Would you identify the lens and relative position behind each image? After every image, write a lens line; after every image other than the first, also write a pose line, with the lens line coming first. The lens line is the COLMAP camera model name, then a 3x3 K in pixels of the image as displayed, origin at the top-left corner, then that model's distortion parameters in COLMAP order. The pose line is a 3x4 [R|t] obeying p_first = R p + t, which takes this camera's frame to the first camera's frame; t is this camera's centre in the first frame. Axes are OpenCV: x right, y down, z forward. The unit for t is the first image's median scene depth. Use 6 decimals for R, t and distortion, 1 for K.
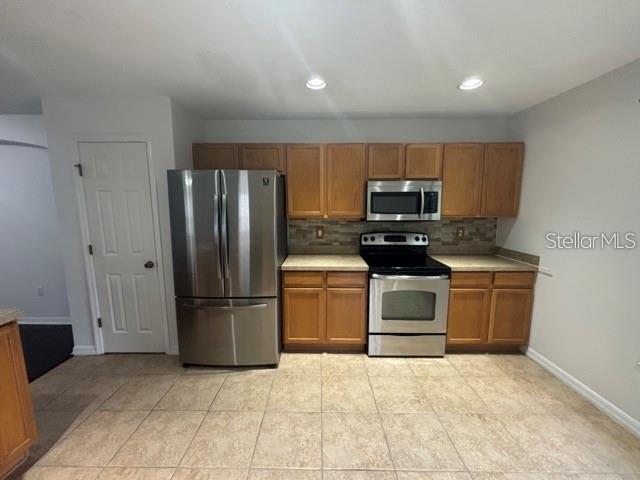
lens RADIAL K [[257.1, 0, 320.0], [0, 257.1, 240.0], [0, 0, 1]] dist [0.000263, -0.000299]
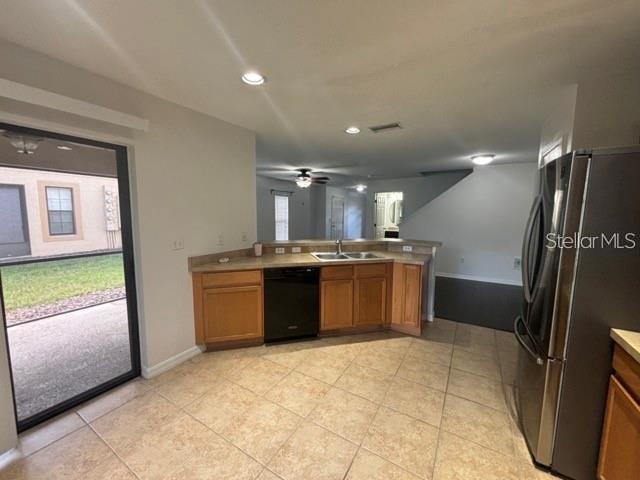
lens RADIAL K [[257.1, 0, 320.0], [0, 257.1, 240.0], [0, 0, 1]] dist [0.000263, -0.000299]
pose [[-0.503699, 0.088664, -0.859317, 0.807887], [-0.125638, 0.976625, 0.174411, -0.124345], [0.854694, 0.195814, -0.480785, 1.009660]]
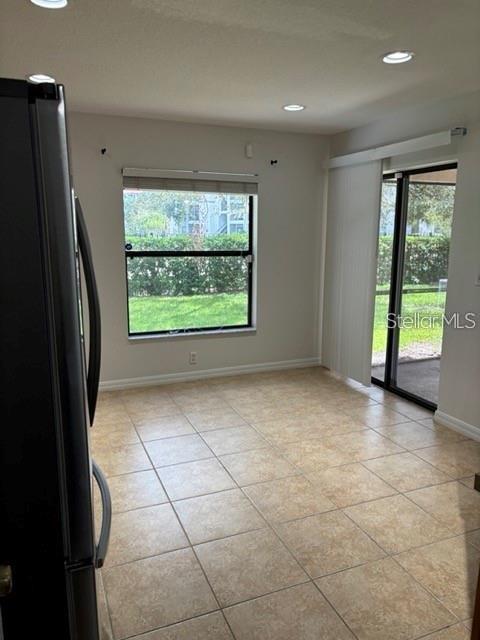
lens RADIAL K [[493.2, 0, 240.1], [0, 493.2, 330.4], [0, 0, 1]] dist [0.011098, 0.005482]
pose [[-0.387231, -0.189646, 0.902267, -1.381571], [0.116864, 0.960627, 0.252068, -0.174943], [-0.914546, 0.203051, -0.349822, 1.302308]]
